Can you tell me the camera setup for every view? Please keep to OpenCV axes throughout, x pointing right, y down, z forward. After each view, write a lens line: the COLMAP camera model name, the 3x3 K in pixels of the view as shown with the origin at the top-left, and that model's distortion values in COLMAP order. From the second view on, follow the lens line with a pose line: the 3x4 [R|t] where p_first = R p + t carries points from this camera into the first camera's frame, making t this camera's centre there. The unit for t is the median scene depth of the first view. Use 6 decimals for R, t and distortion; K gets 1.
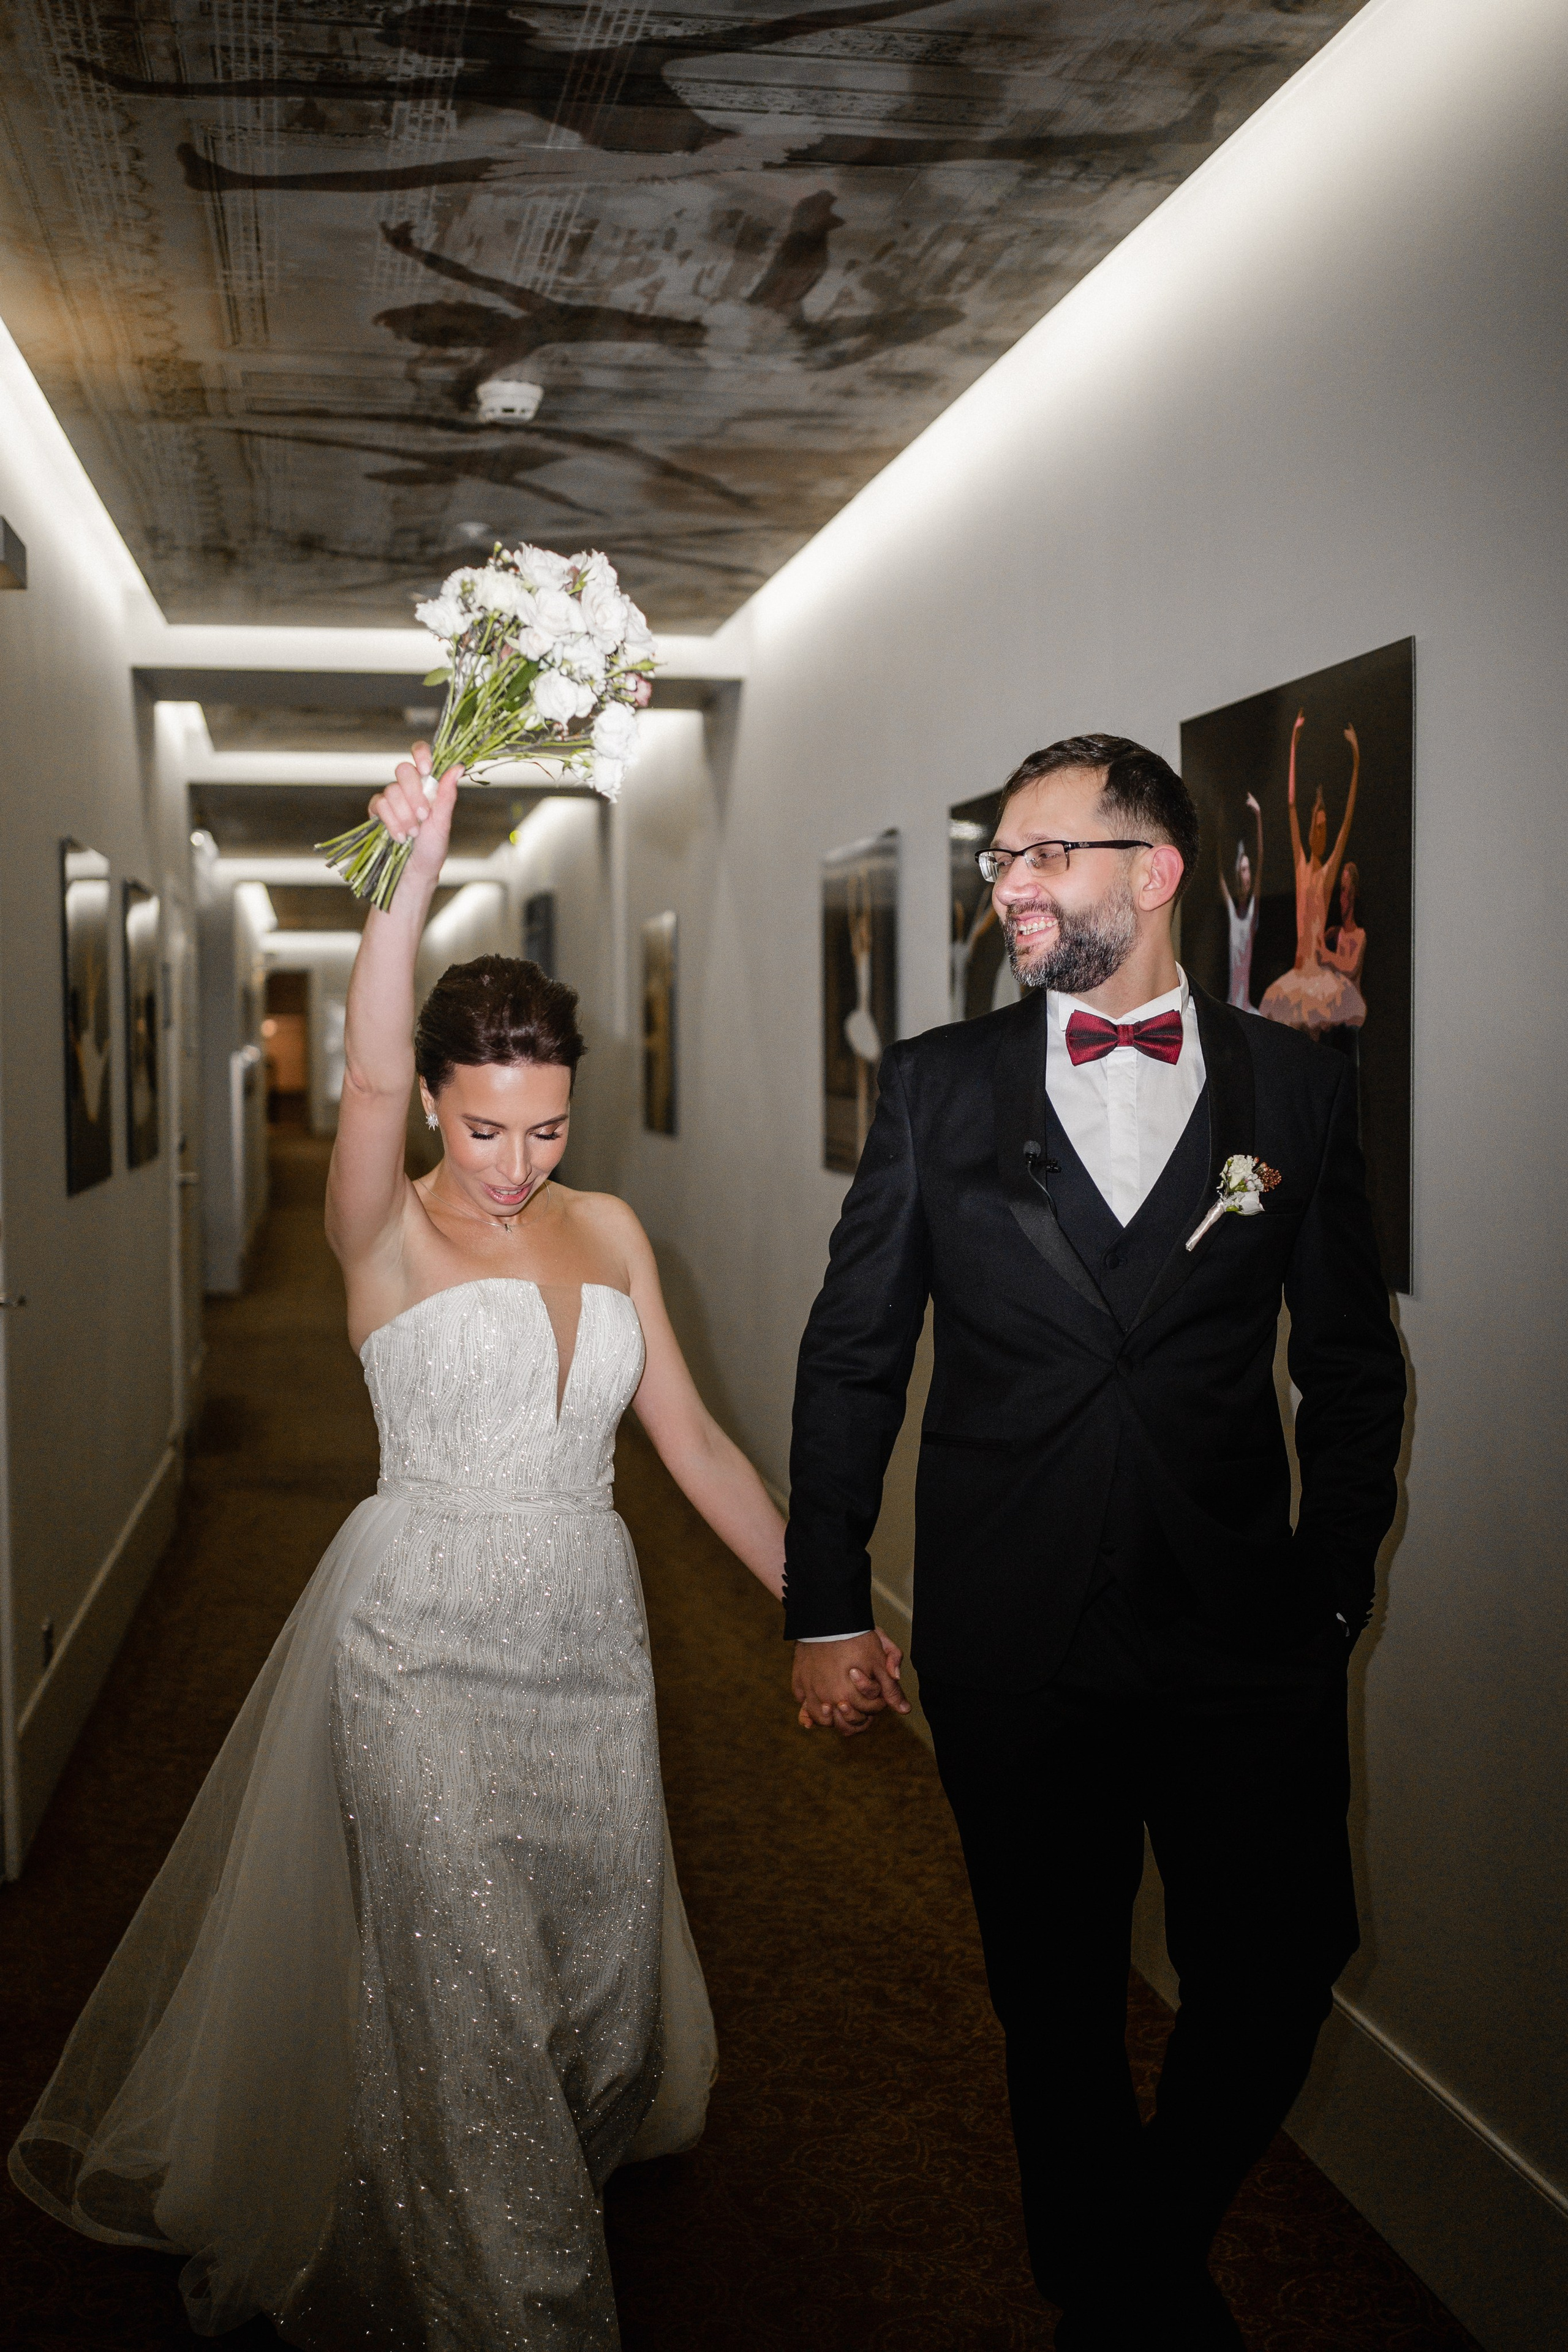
lens RADIAL K [[2294.3, 0, 780.7], [0, 2294.3, 1189.8], [0, 0, 1]] dist [-0.032055, 0.000000]
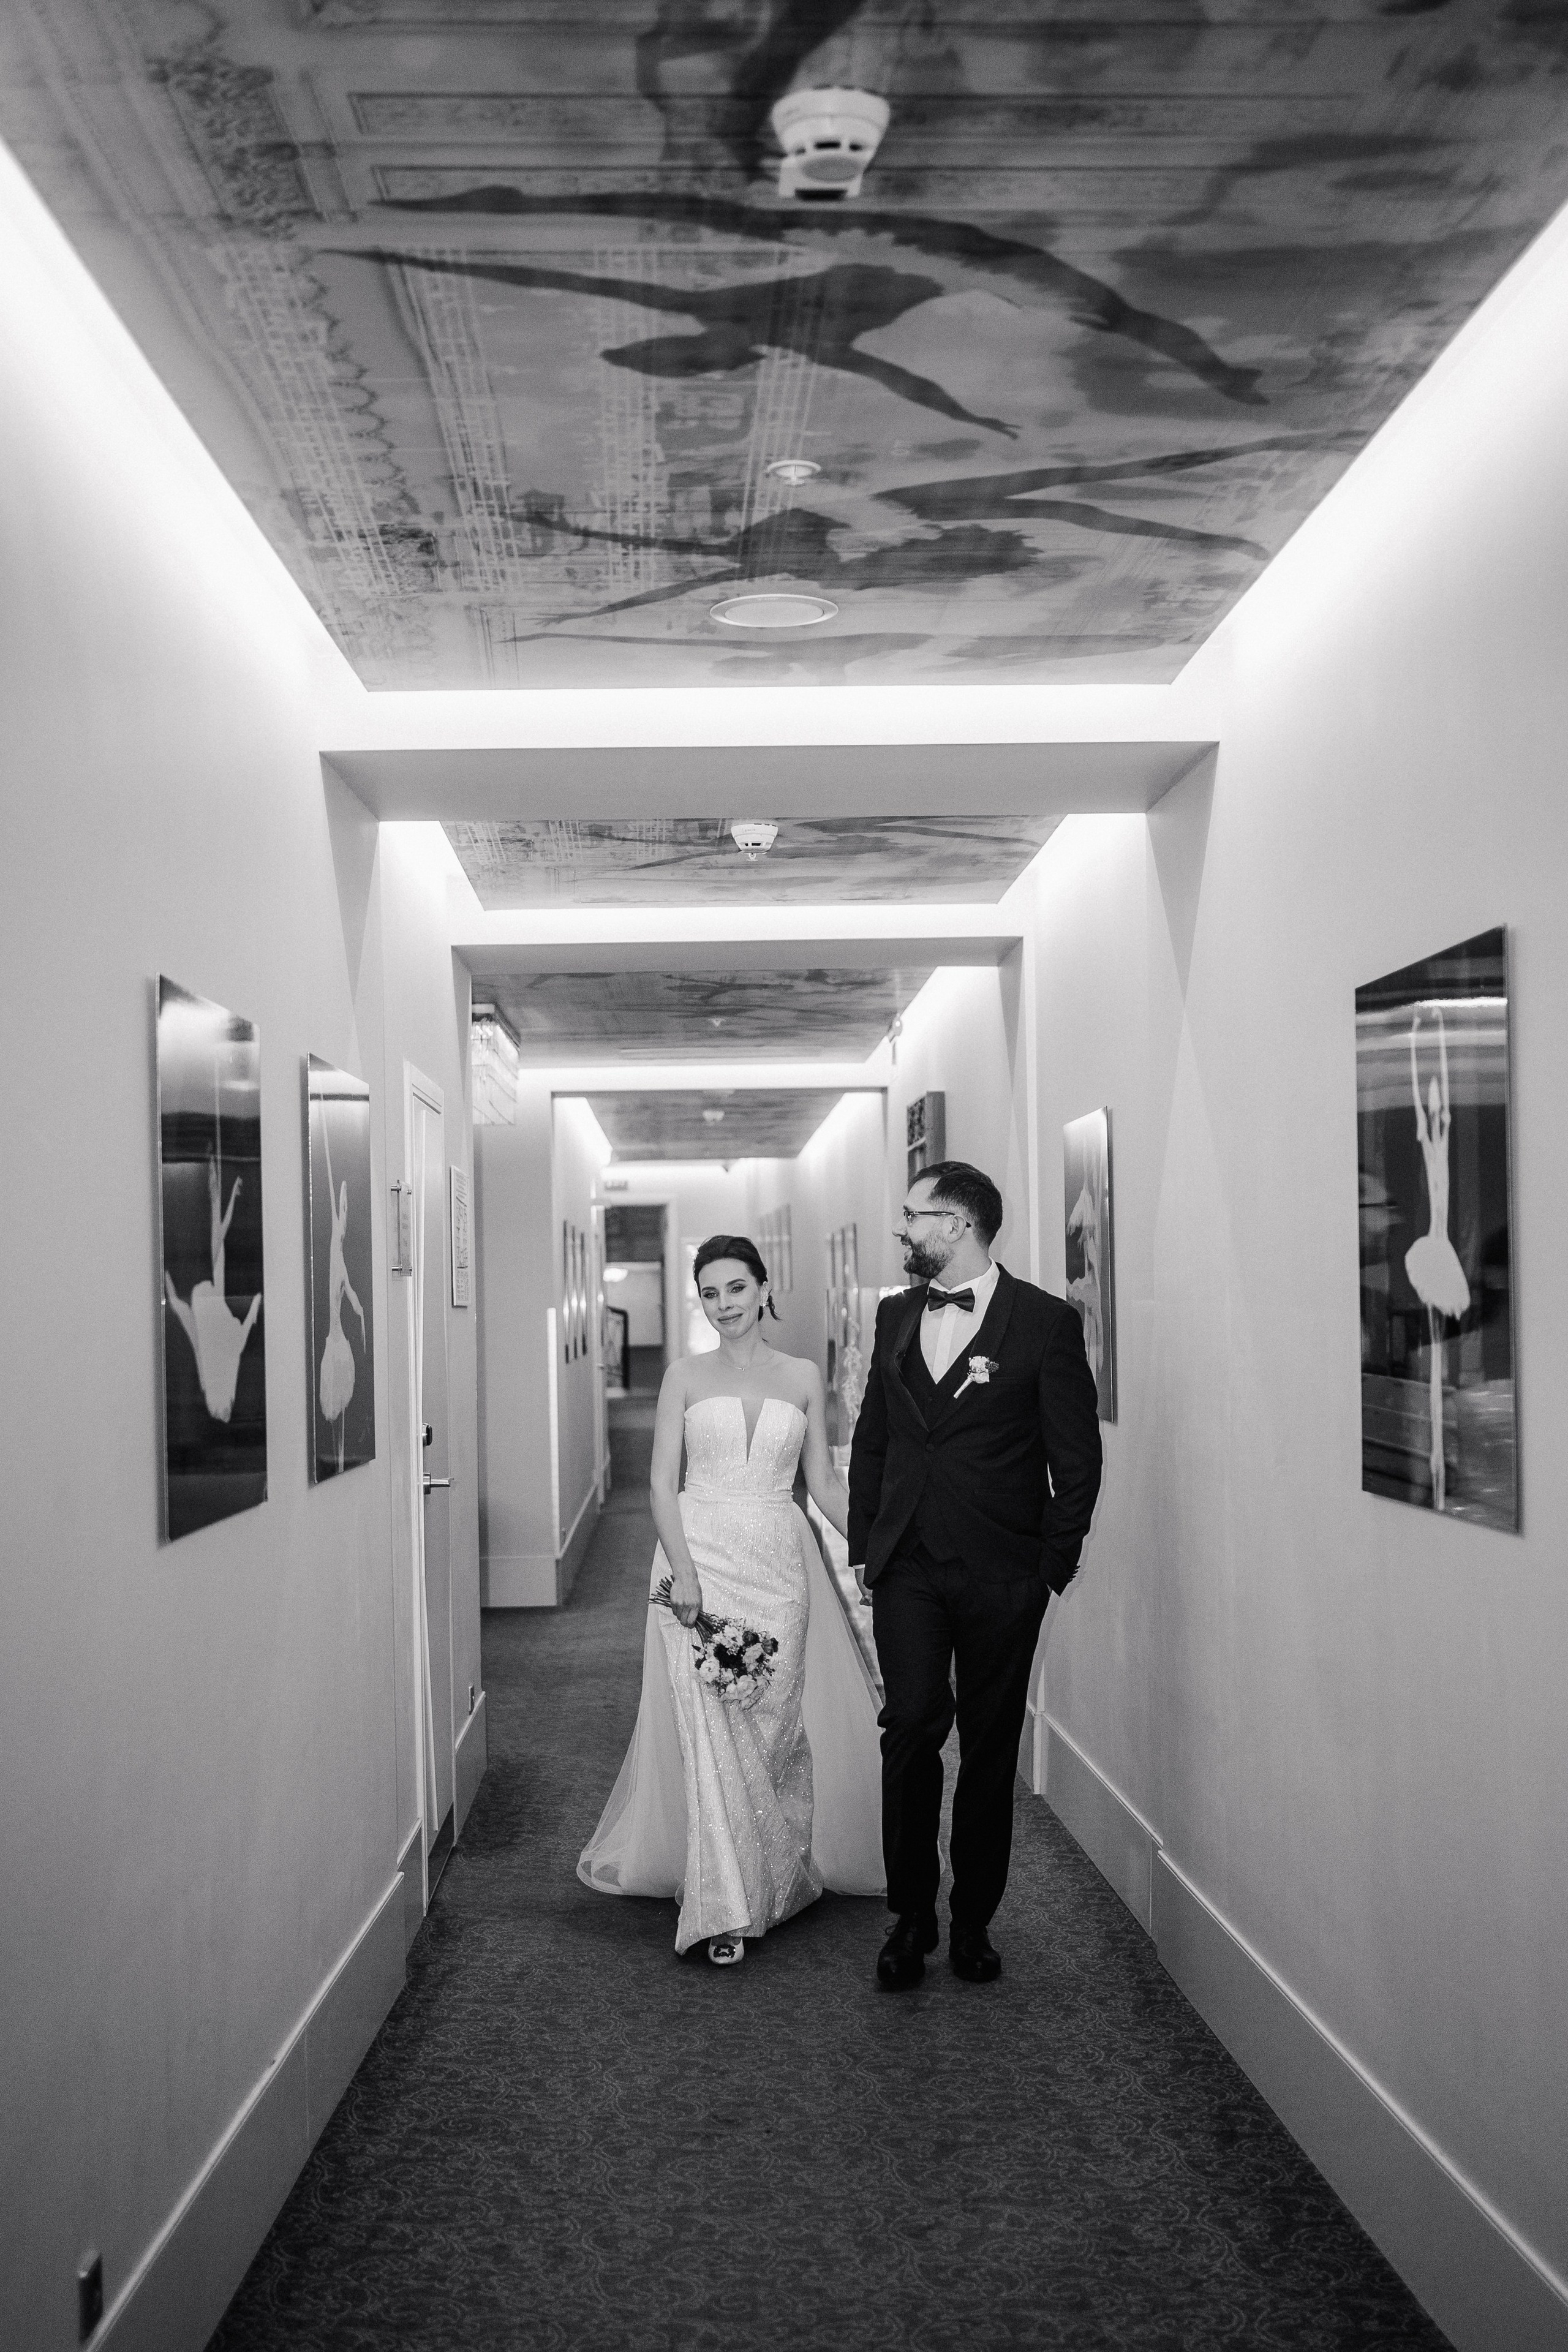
lens RADIAL K [[2294.3, 0, 786.8], [0, 2294.3, 1191.9], [0, 0, 1]] dist [-0.032055, 0.000000]
pose [[0.984782, -0.015293, -0.173118, -0.037251], [-0.002947, 0.994508, -0.104617, -0.033543], [0.173767, 0.103535, 0.979329, 0.479427]]
